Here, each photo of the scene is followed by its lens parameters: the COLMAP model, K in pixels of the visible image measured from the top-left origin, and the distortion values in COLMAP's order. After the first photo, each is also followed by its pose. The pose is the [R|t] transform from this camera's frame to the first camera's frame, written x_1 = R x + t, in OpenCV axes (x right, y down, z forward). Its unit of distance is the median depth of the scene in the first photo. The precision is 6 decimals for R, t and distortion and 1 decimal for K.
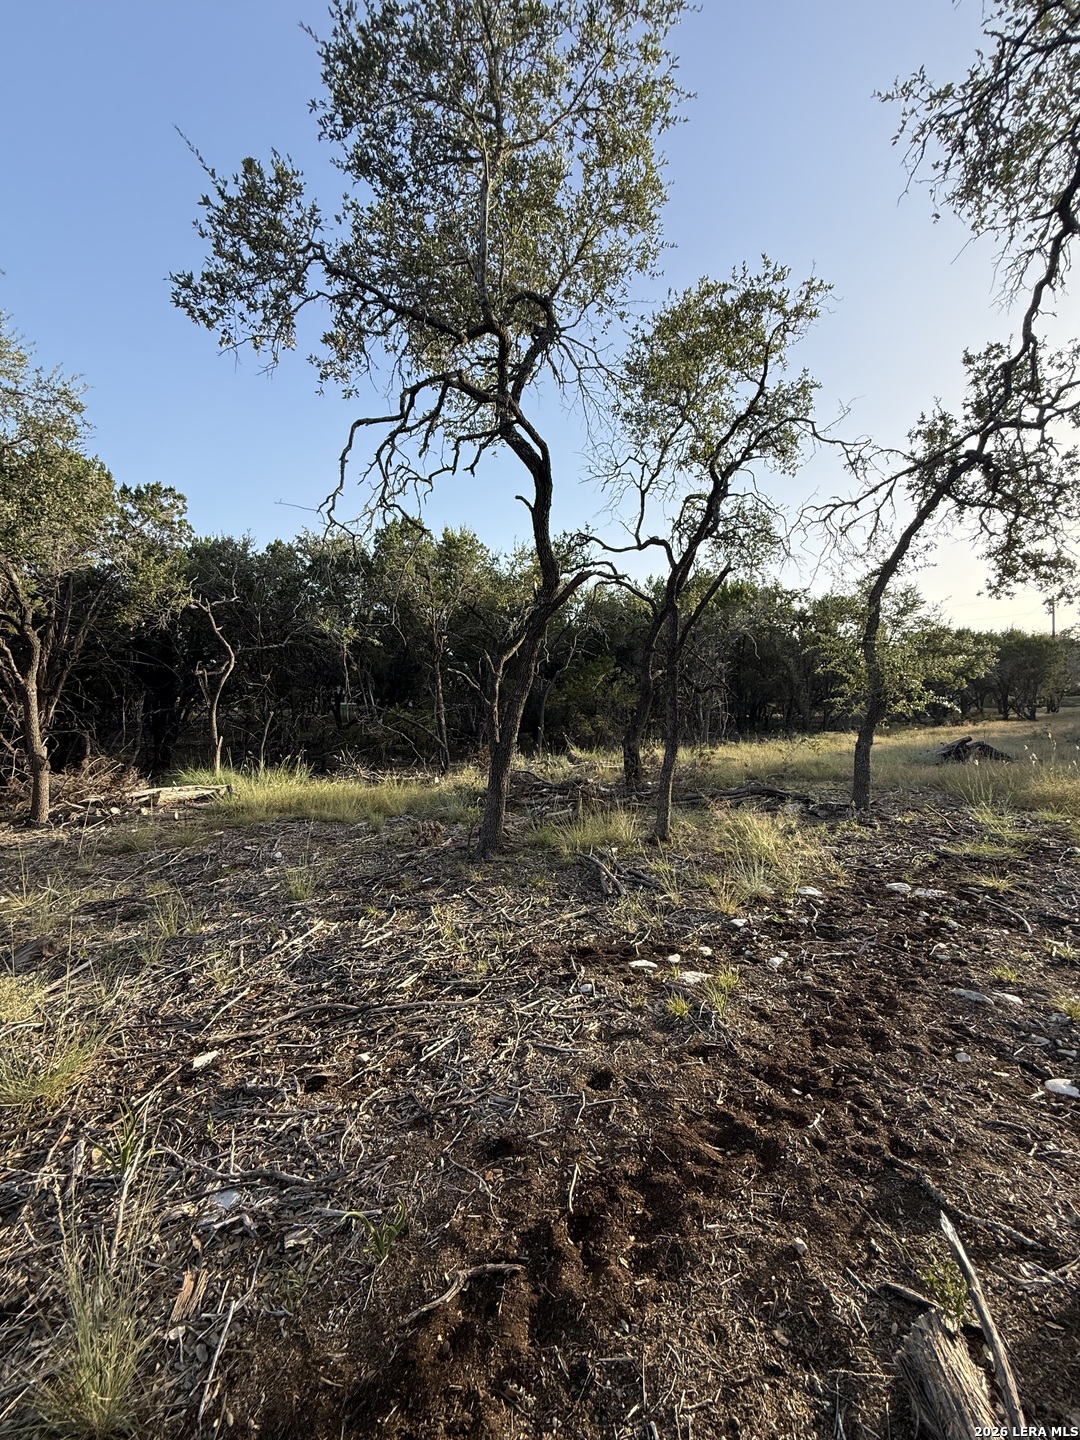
lens RADIAL K [[571.7, 0, 543.1], [0, 571.7, 711.2], [0, 0, 1]] dist [-0.000217, 0.000554]
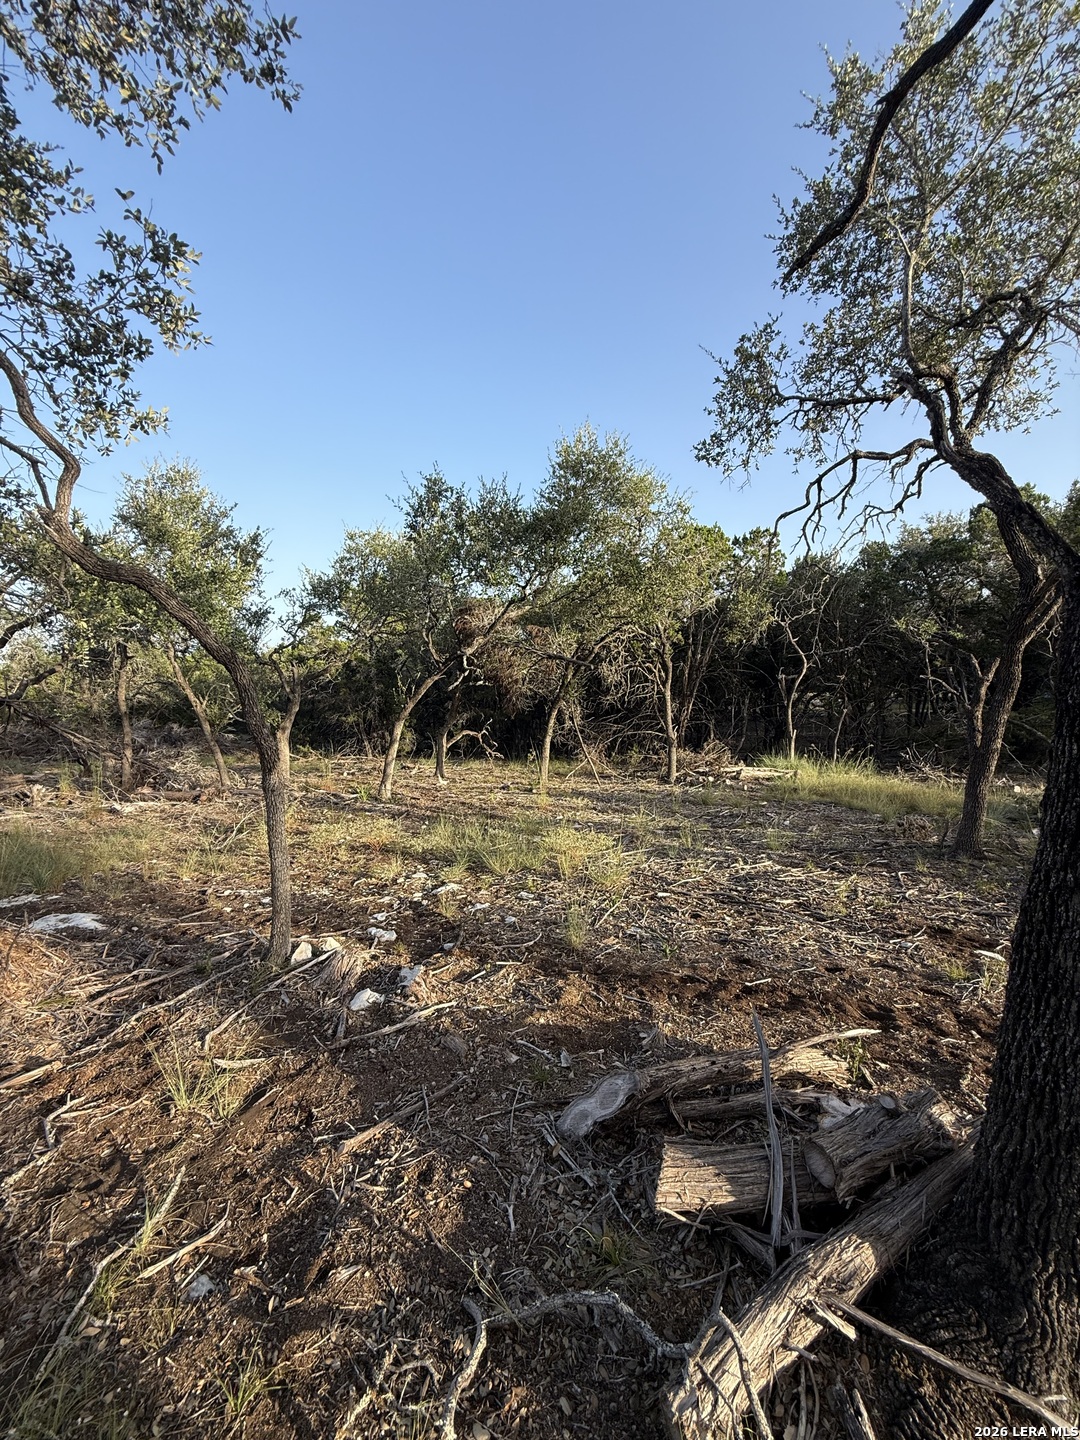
lens RADIAL K [[571.7, 0, 543.1], [0, 571.7, 711.2], [0, 0, 1]] dist [-0.000217, 0.000554]
pose [[0.523903, 0.009656, -0.851723, 0.236462], [0.002162, 0.999917, 0.012666, -0.014827], [0.851775, -0.008478, 0.523839, -0.105505]]
